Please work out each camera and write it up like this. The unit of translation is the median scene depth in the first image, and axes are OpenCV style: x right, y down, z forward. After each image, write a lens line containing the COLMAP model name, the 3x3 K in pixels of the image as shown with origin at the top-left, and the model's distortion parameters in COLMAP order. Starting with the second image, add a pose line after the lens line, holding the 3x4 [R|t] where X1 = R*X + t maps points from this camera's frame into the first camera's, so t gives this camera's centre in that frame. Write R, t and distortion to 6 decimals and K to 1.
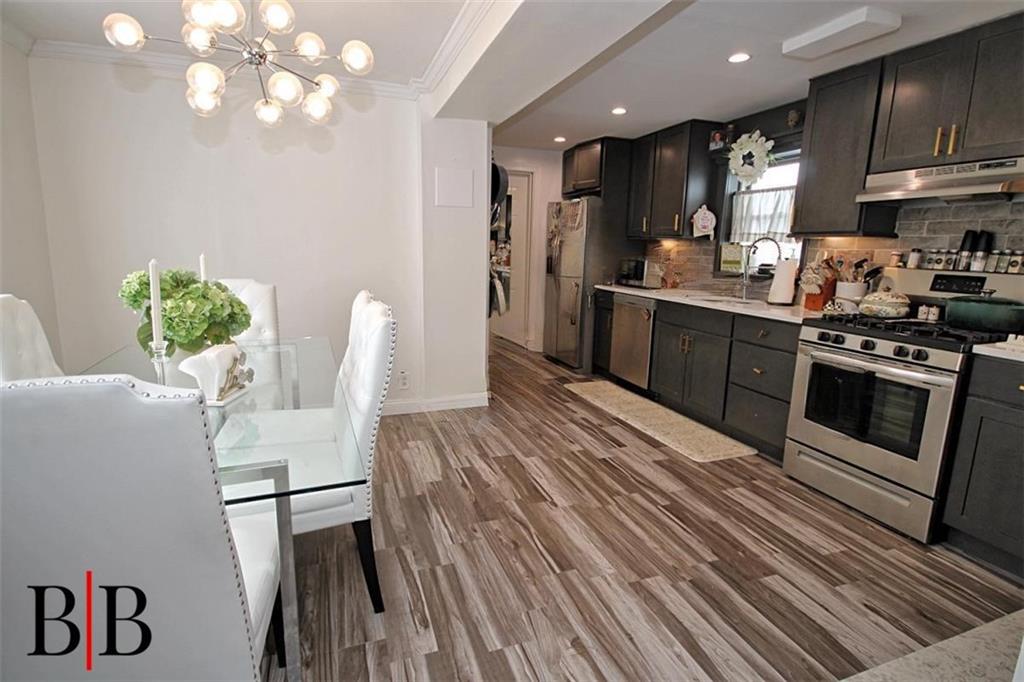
lens RADIAL K [[499.9, 0, 512.0], [0, 499.9, 341.0], [0, 0, 1]] dist [-0.005040, -0.001019]
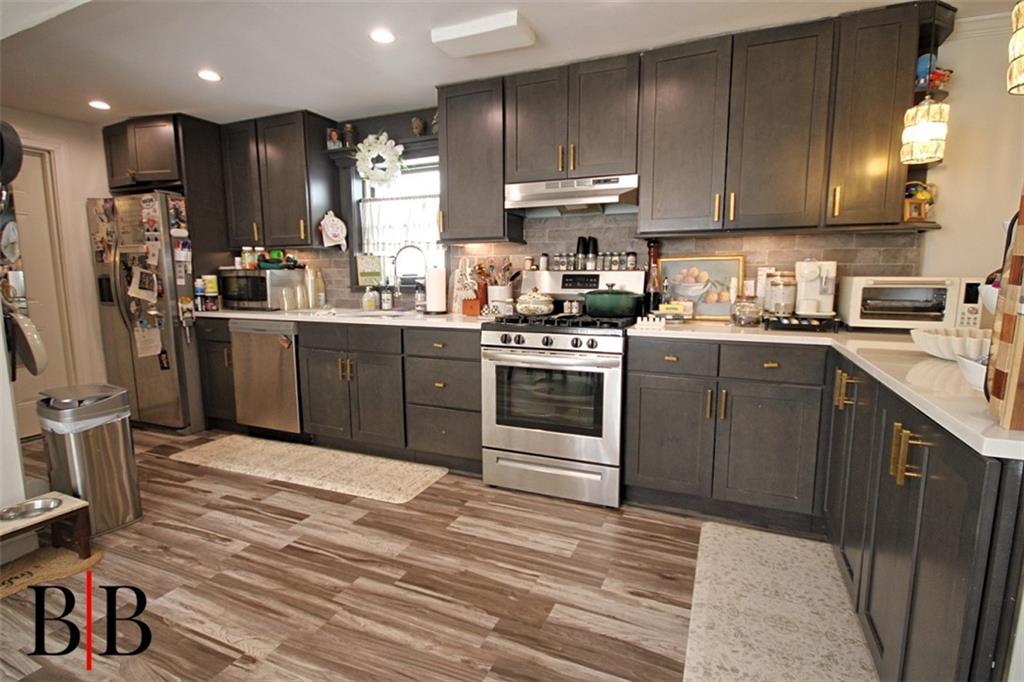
lens RADIAL K [[496.3, 0, 512.4], [0, 496.3, 339.2], [0, 0, 1]] dist [0.004105, -0.000218]
pose [[0.686928, -0.120426, 0.716678, -0.073436], [0.153830, 0.987923, 0.018560, -0.021798], [-0.710258, 0.097497, 0.697157, 0.261911]]
